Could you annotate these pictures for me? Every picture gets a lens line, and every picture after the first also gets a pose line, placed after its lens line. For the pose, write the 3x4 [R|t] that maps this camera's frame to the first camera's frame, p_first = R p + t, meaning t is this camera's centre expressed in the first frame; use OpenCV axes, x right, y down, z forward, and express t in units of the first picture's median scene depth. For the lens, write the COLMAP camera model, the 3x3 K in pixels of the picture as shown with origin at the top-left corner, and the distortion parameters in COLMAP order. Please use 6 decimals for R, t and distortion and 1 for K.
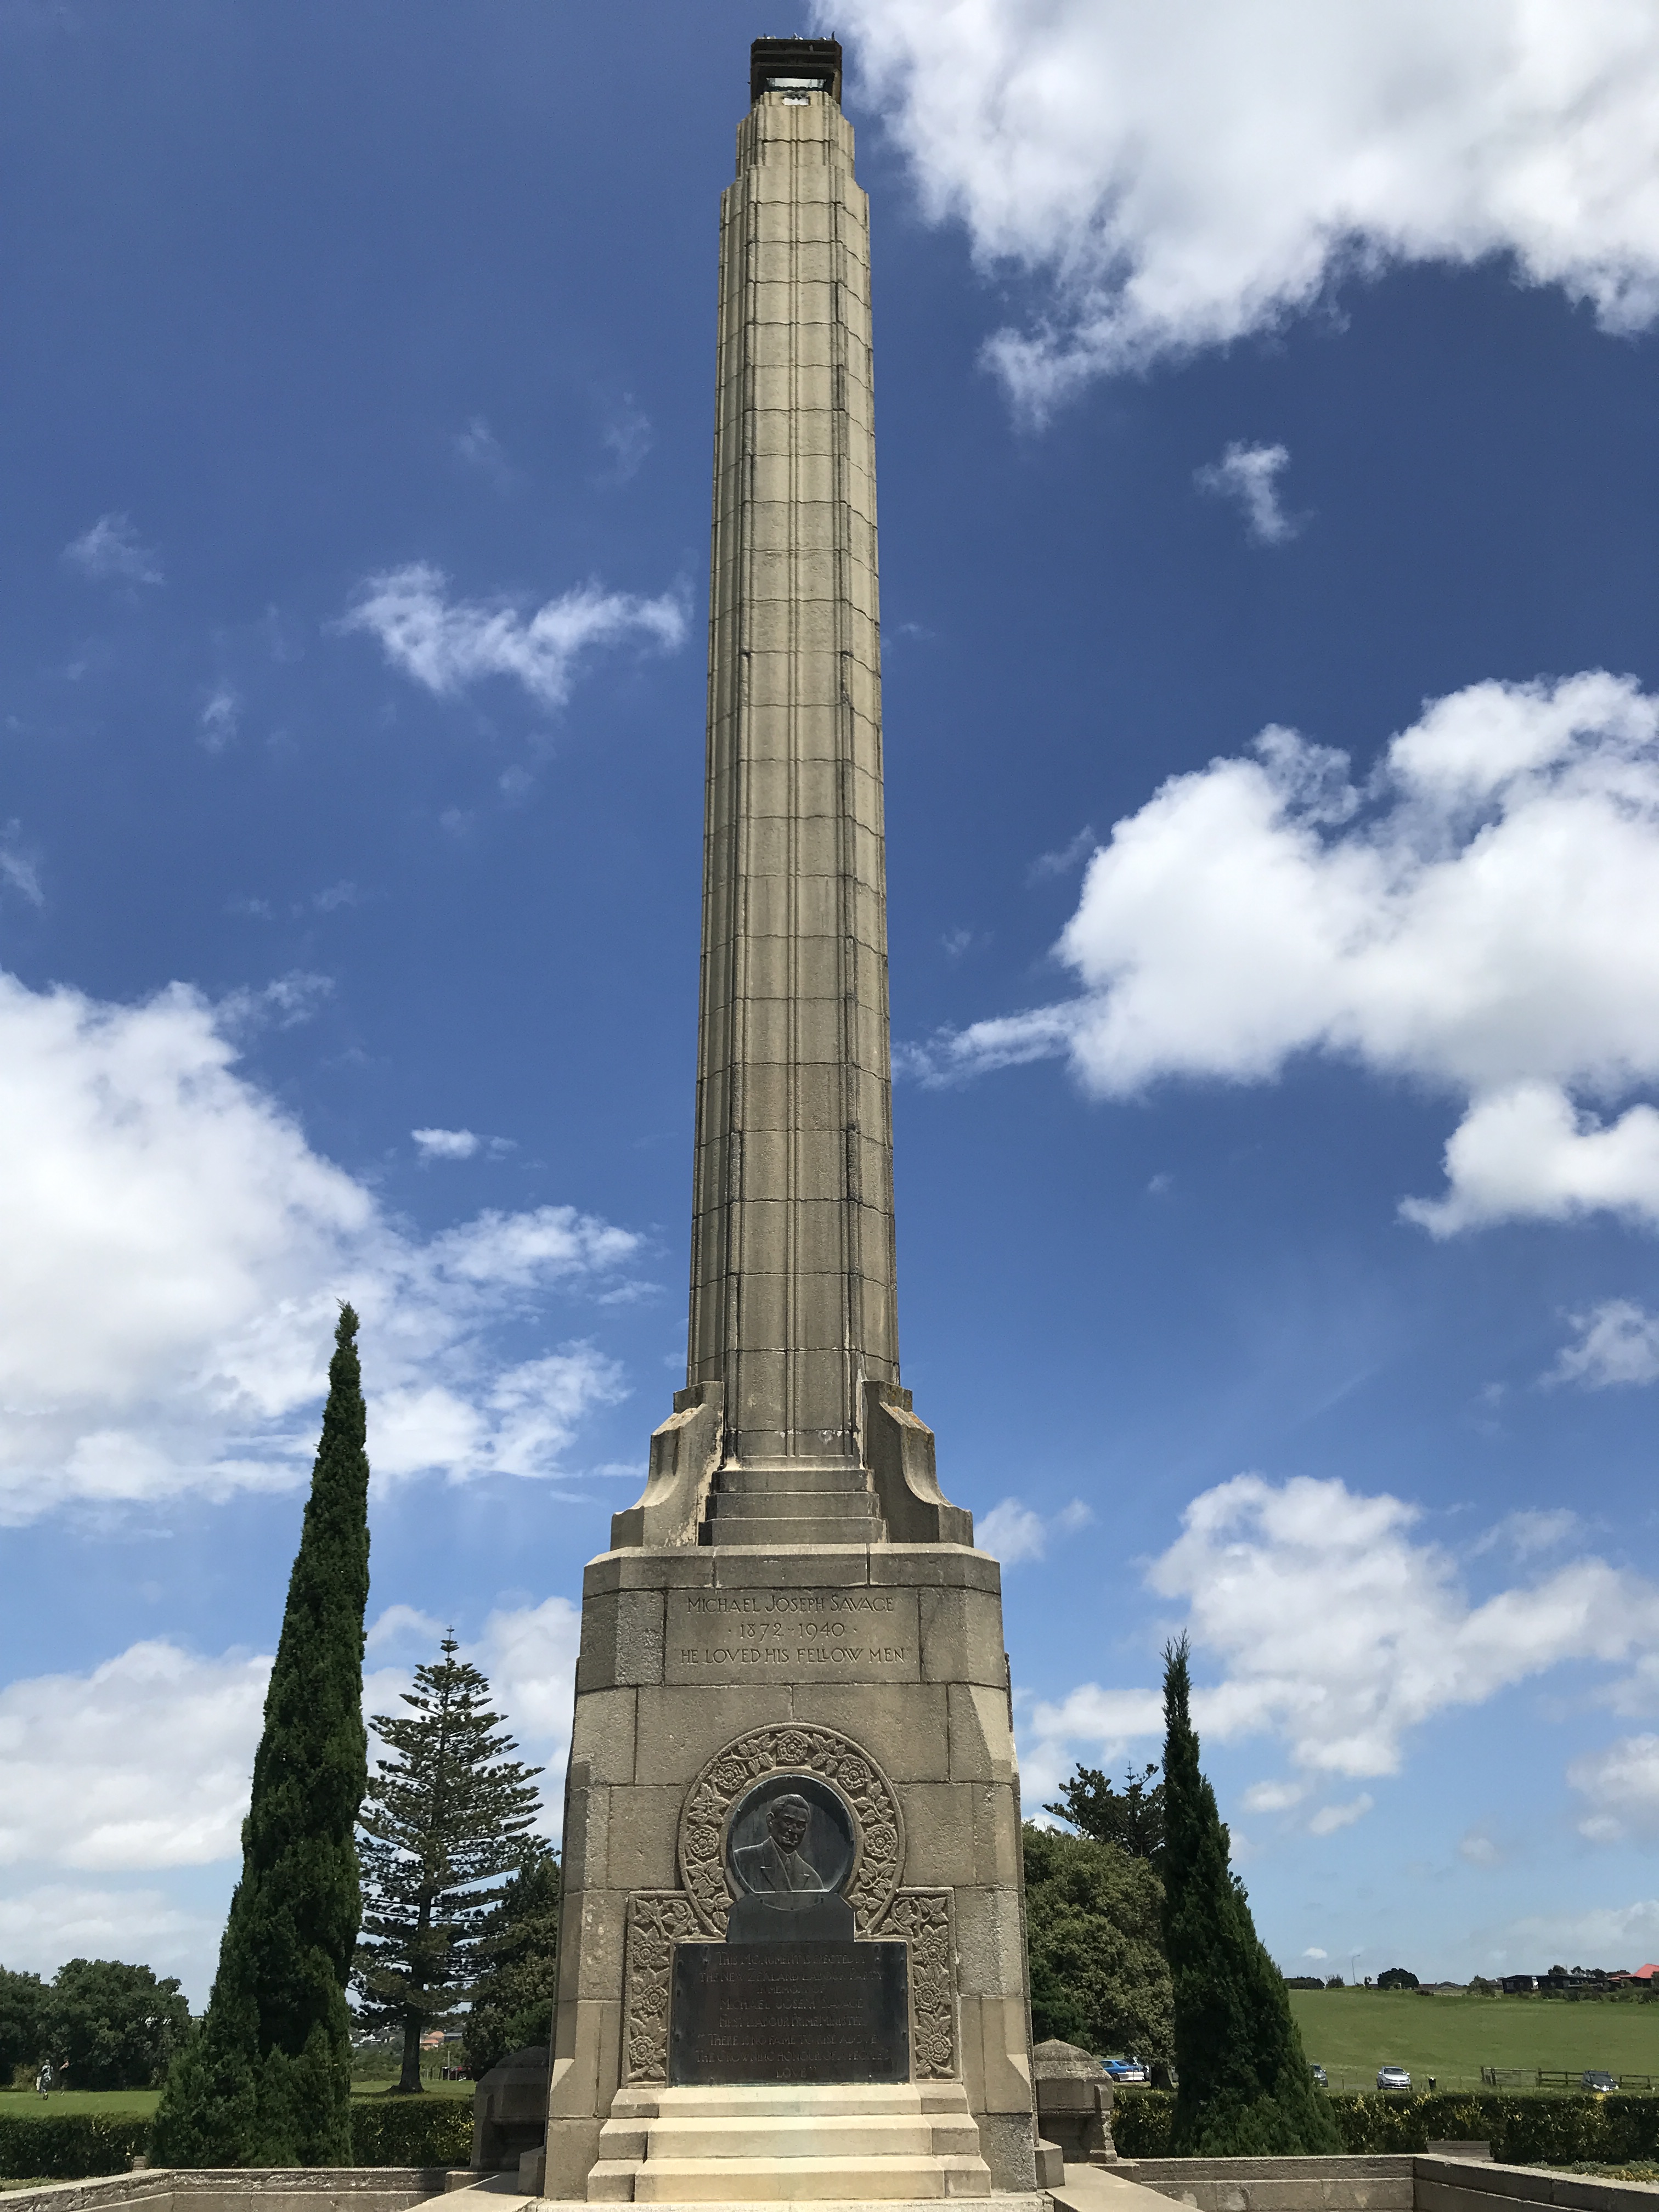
lens RADIAL K [[1833.0, 0, 820.7], [0, 1833.0, 1065.0], [0, 0, 1]] dist [0.025305, -0.027288]
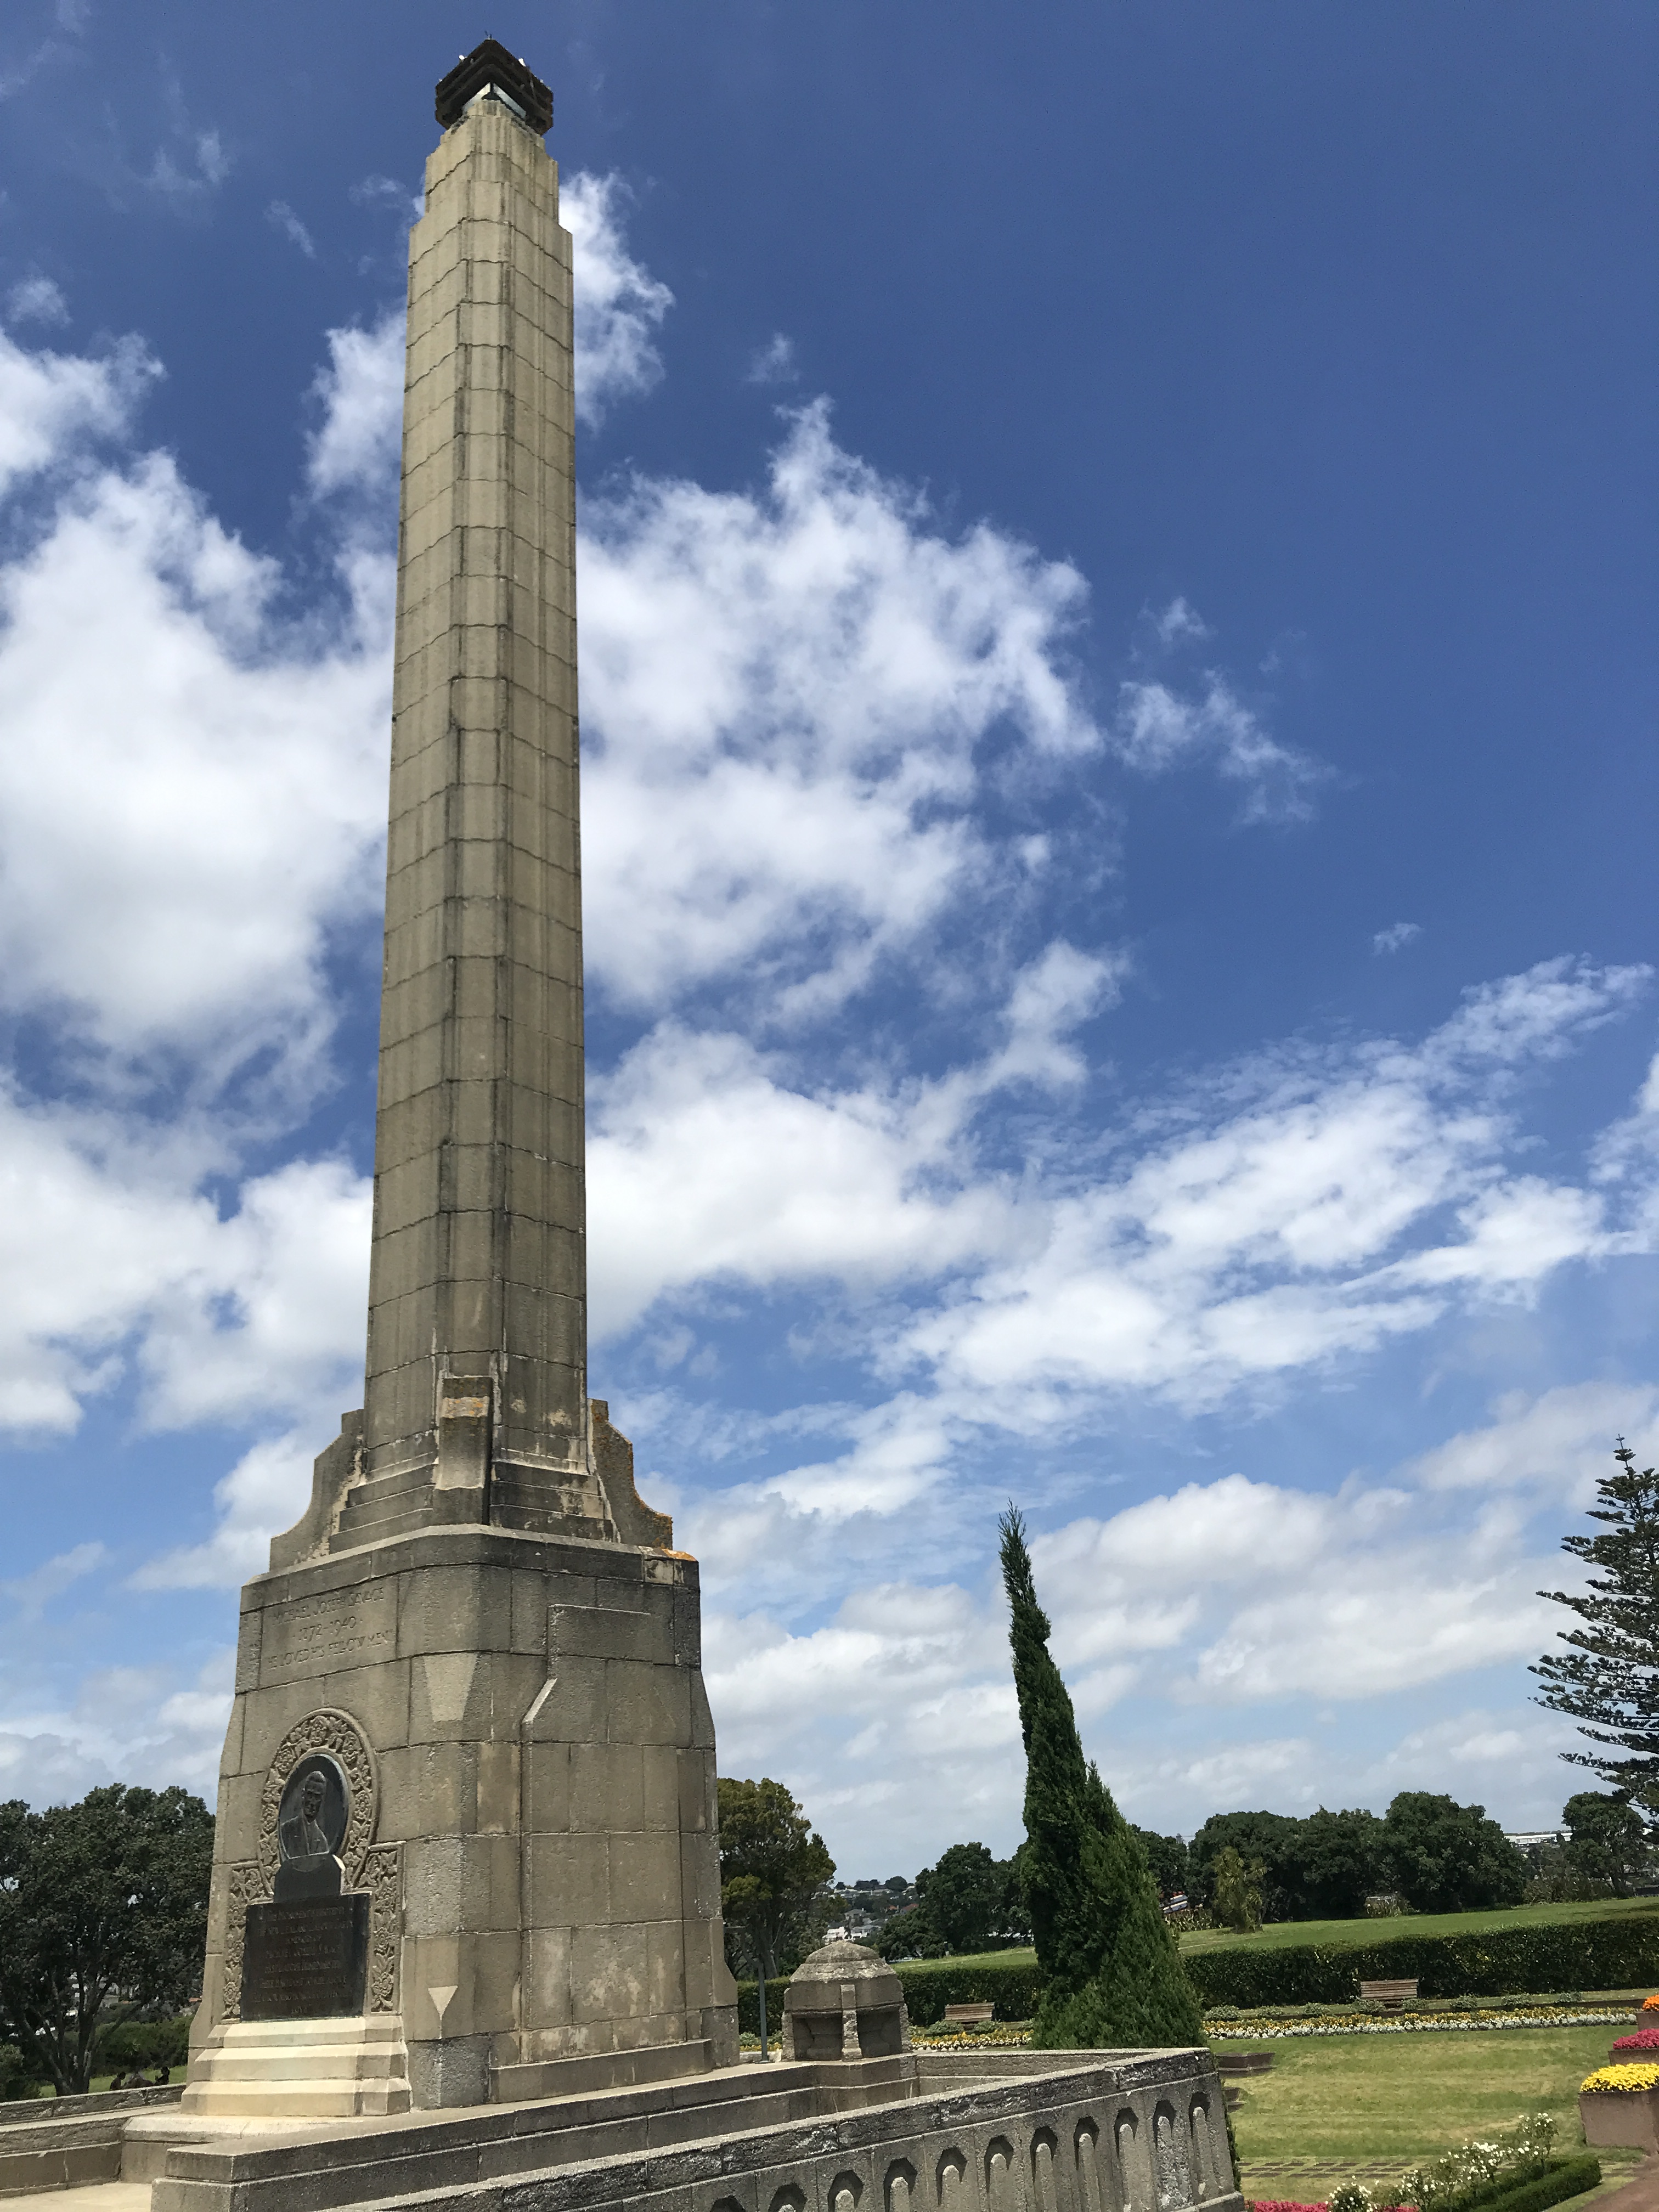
lens RADIAL K [[1826.4, 0, 807.2], [0, 1826.4, 1077.5], [0, 0, 1]] dist [0.040854, -0.044883]
pose [[0.751575, -0.311149, -0.581653, 0.109192], [0.360383, 0.932220, -0.033017, 0.014882], [0.552502, -0.184803, 0.812766, 0.033380]]
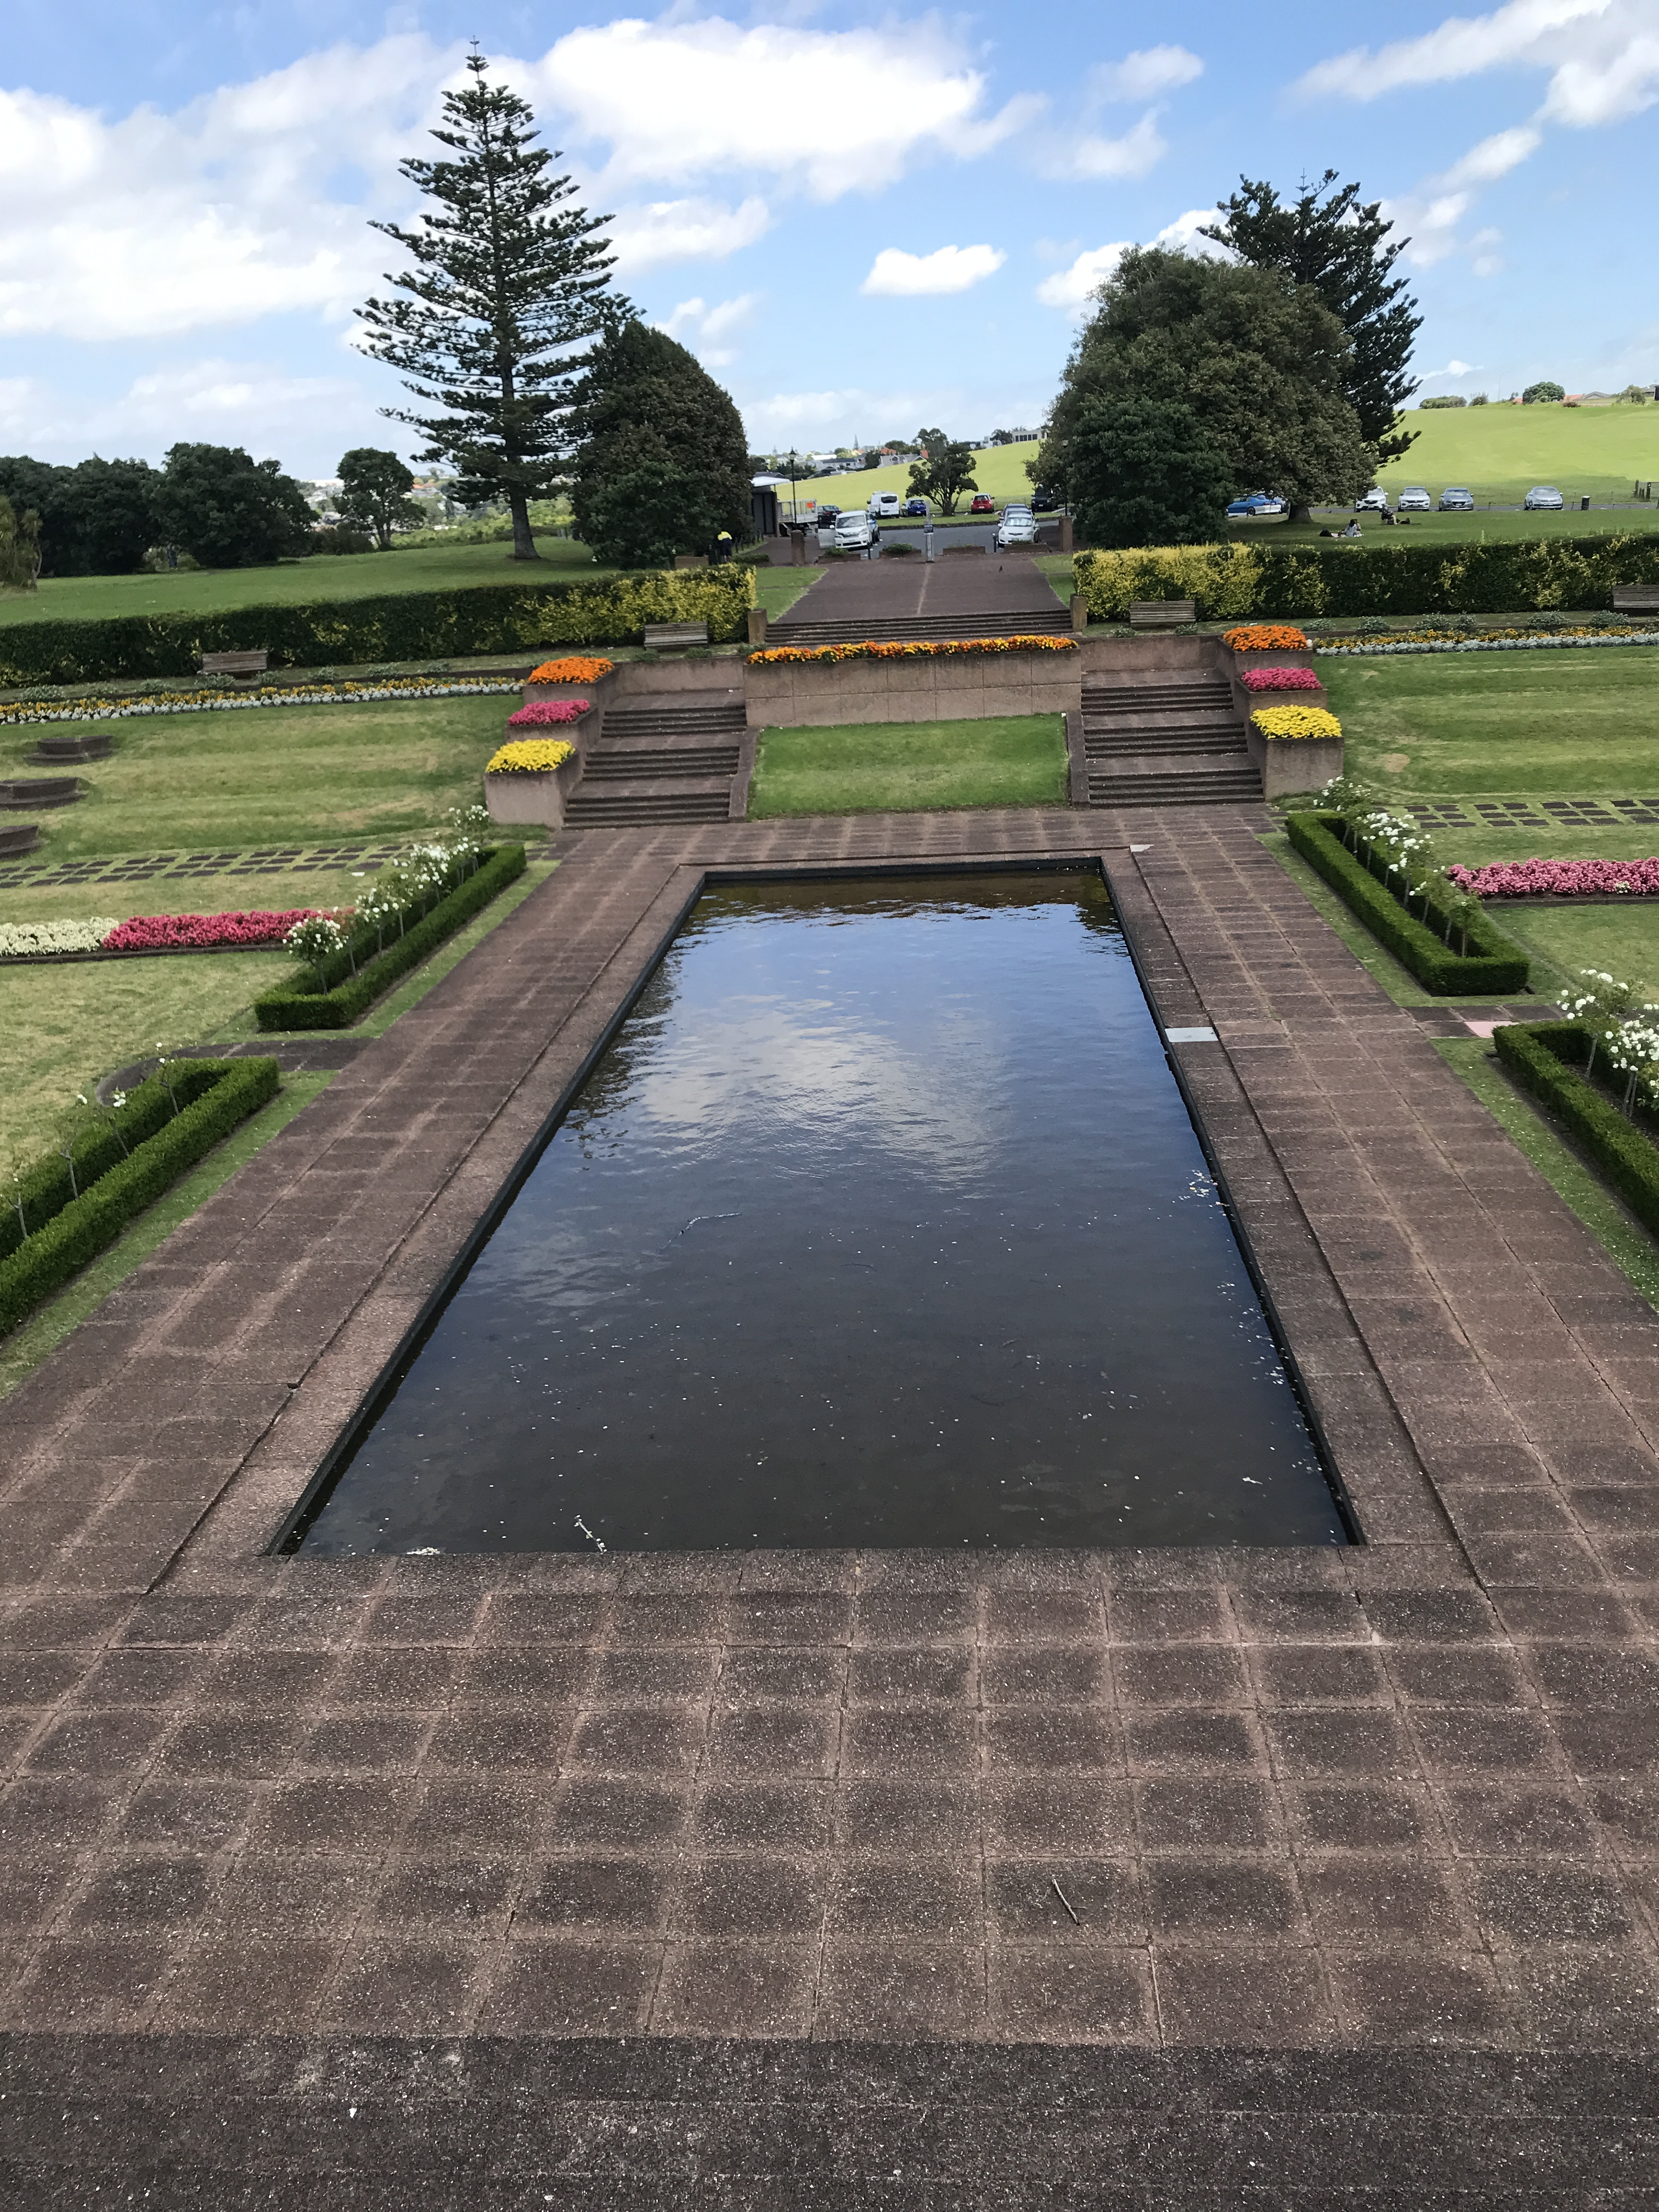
lens RADIAL K [[1833.0, 0, 823.4], [0, 1833.0, 1093.9], [0, 0, 1]] dist [0.025305, -0.027288]
pose [[0.996600, -0.015709, -0.080886, 0.011933], [0.069505, 0.687489, 0.722861, 0.055326], [0.044253, -0.726025, 0.686243, 0.128999]]
